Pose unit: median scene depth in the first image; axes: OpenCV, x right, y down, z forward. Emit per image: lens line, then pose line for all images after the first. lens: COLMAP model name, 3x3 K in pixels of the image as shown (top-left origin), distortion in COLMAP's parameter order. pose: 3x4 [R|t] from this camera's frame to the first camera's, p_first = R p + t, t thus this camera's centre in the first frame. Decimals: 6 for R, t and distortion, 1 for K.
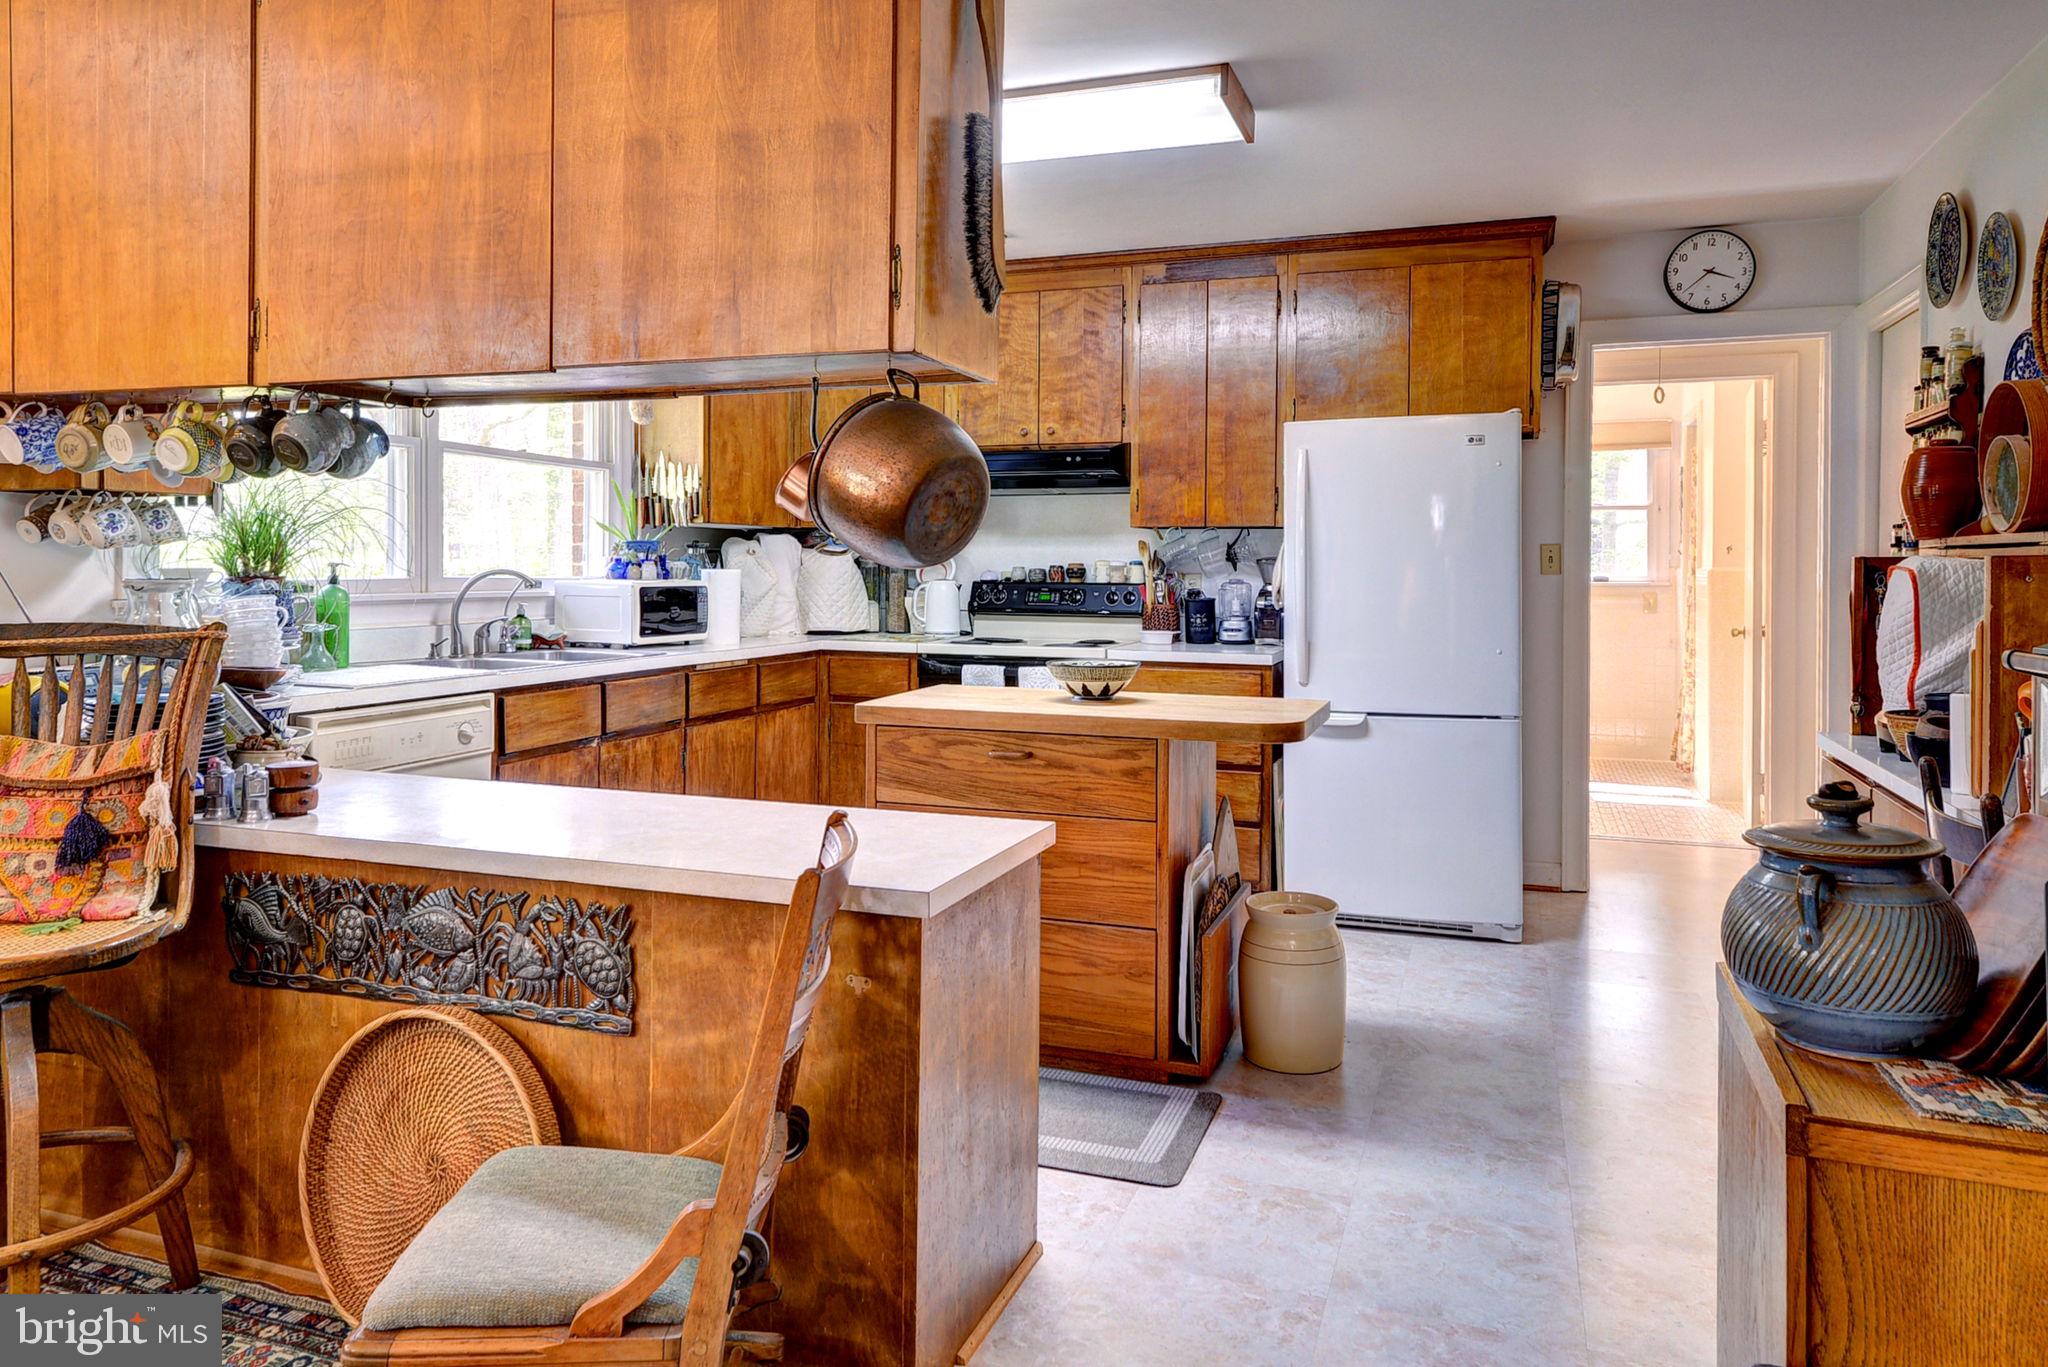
lens RADIAL K [[1377.2, 0, 1025.0], [0, 1377.2, 563.5], [0, 0, 1]] dist [-0.000402, -0.000575]
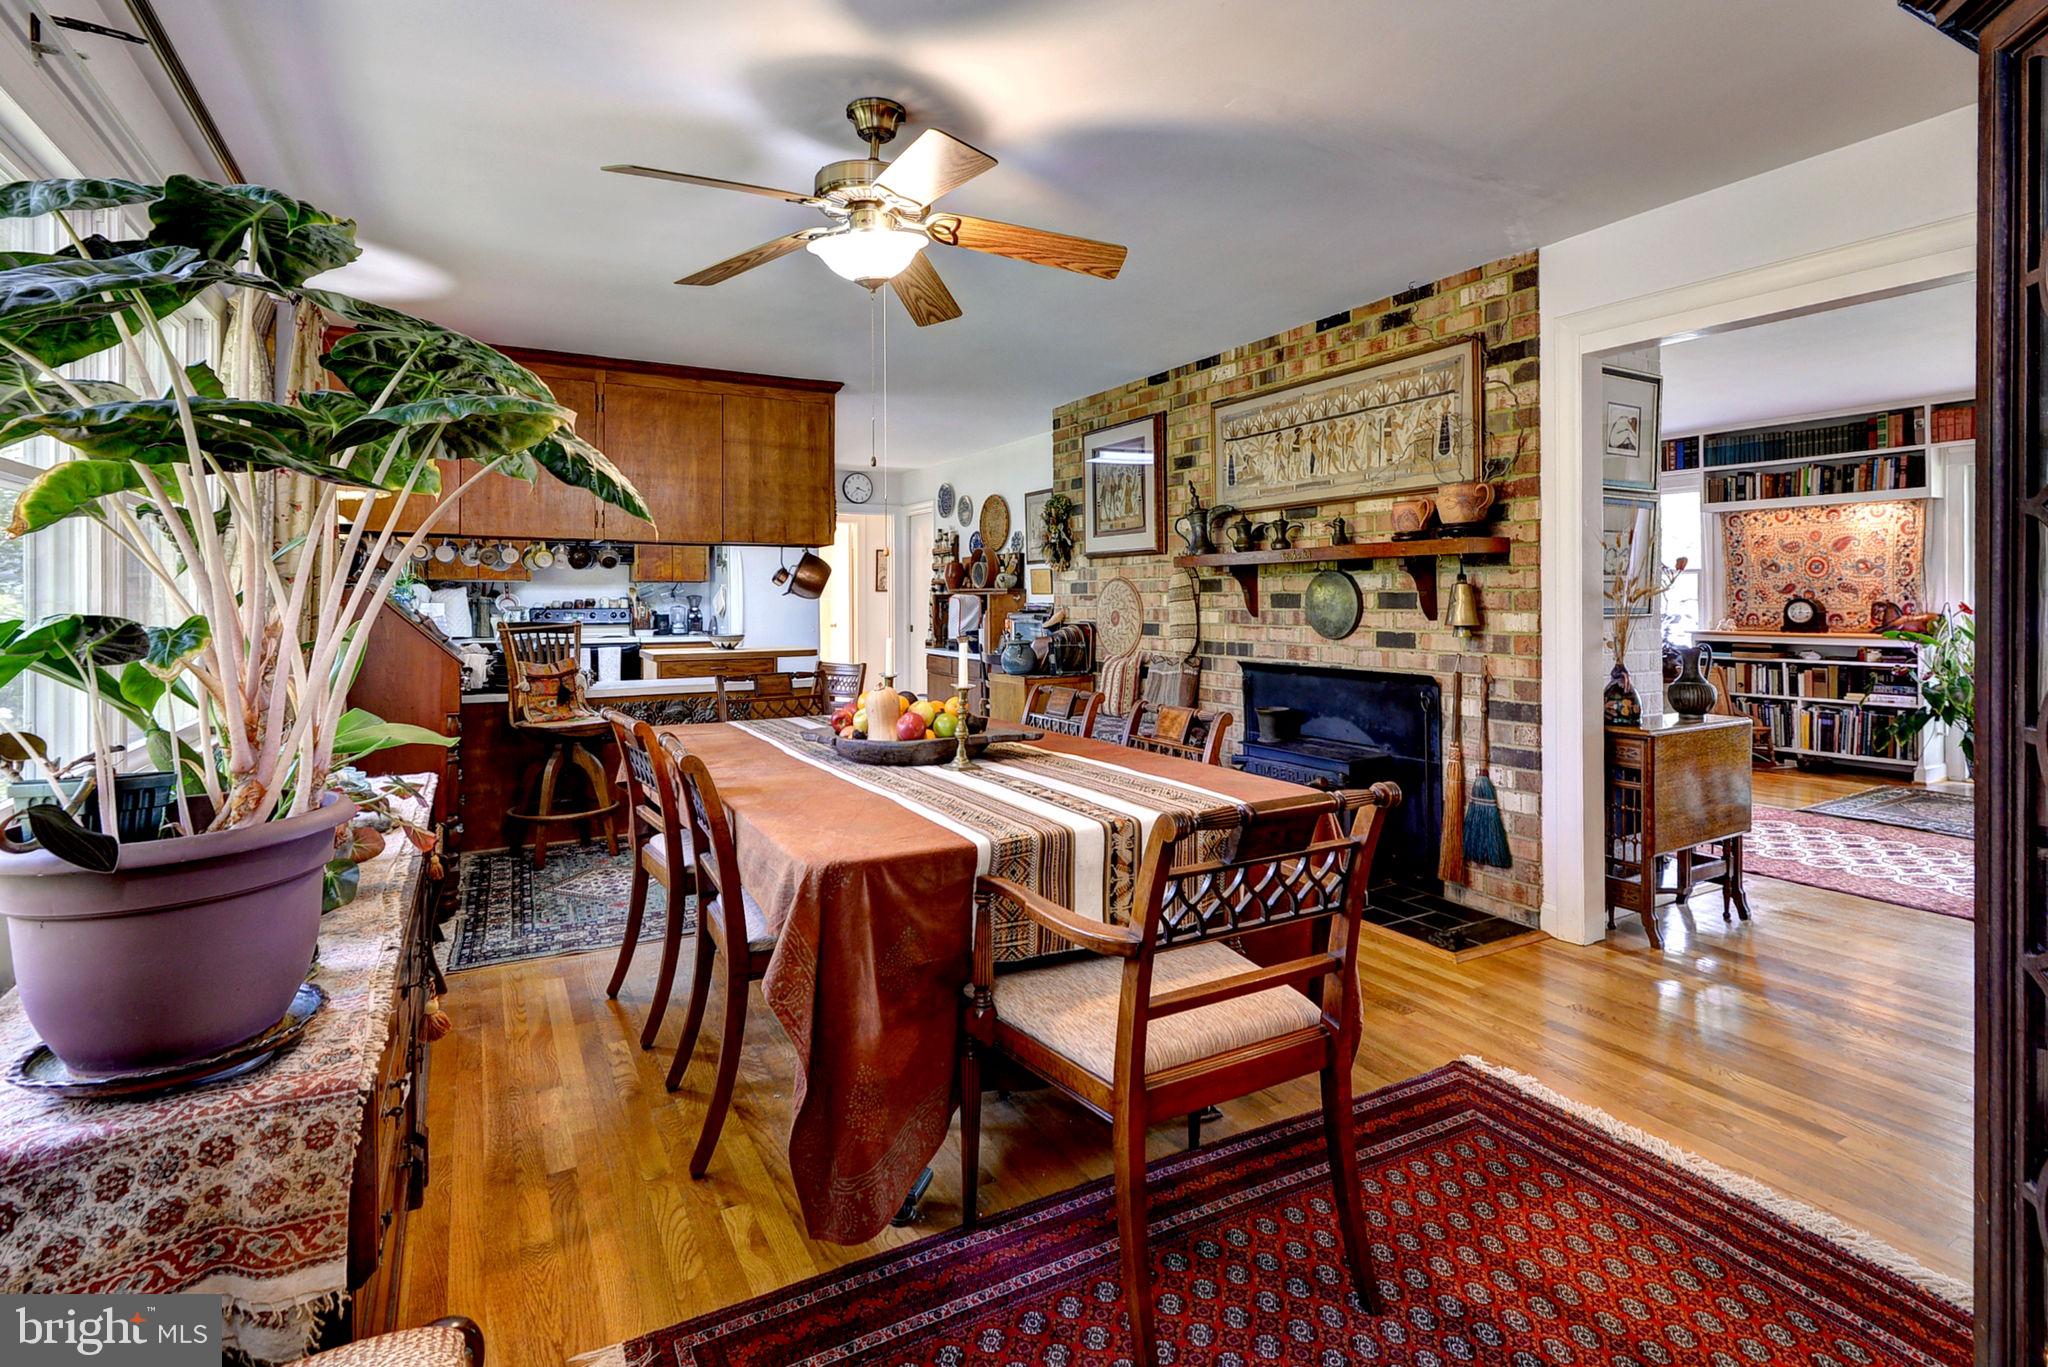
lens RADIAL K [[996.8, 0, 1036.4], [0, 996.8, 679.3], [0, 0, 1]] dist [-0.003009, -0.001342]
pose [[0.653436, -0.067334, 0.753981, -1.145654], [0.003857, 0.996319, 0.085633, -0.007484], [-0.756972, -0.053048, 0.651291, -0.820154]]
